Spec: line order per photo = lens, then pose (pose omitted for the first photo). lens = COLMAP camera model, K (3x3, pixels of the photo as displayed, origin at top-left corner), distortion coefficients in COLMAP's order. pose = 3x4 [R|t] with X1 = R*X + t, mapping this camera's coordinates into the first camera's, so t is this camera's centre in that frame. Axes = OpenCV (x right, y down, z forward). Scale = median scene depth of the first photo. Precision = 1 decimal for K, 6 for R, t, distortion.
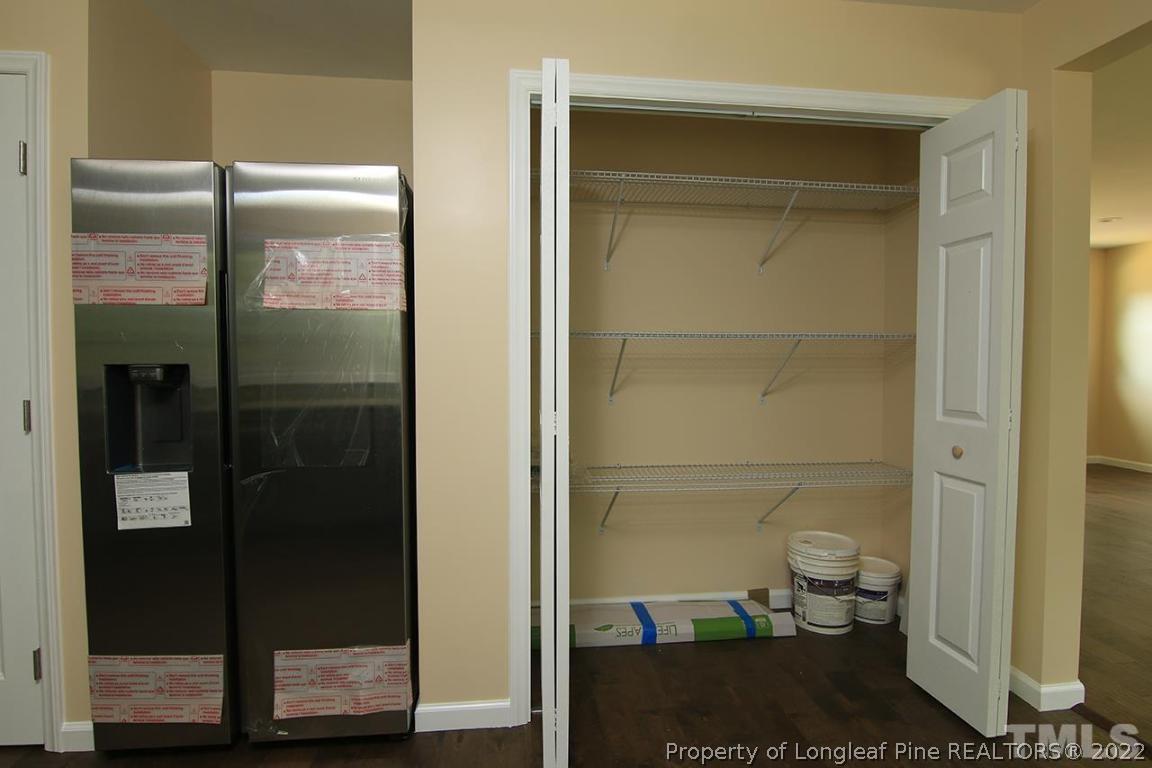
lens RADIAL K [[600.8, 0, 576.4], [0, 600.8, 386.8], [0, 0, 1]] dist [0.010072, -0.005772]
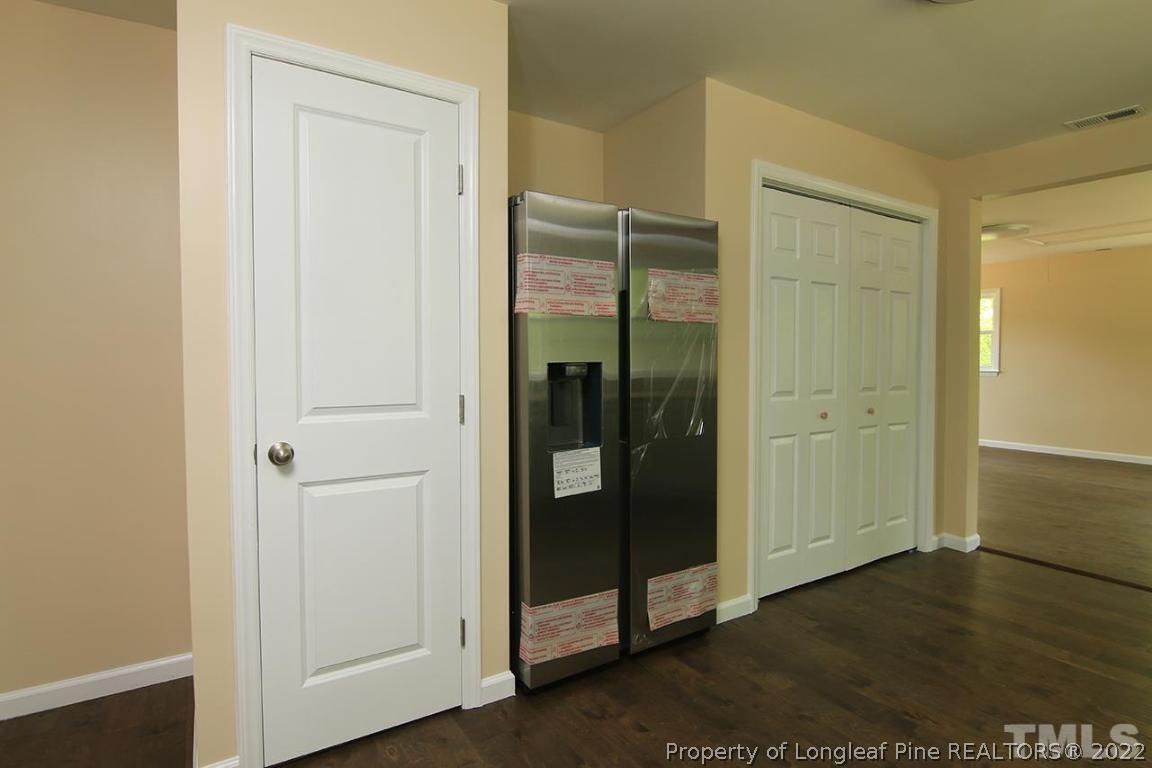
lens RADIAL K [[600.8, 0, 571.7], [0, 600.8, 376.2], [0, 0, 1]] dist [0.010072, -0.005772]
pose [[0.880666, -0.015568, 0.473481, -1.284588], [0.021319, 0.999750, -0.006780, -0.000626], [-0.473257, 0.016065, 0.880778, -0.087887]]
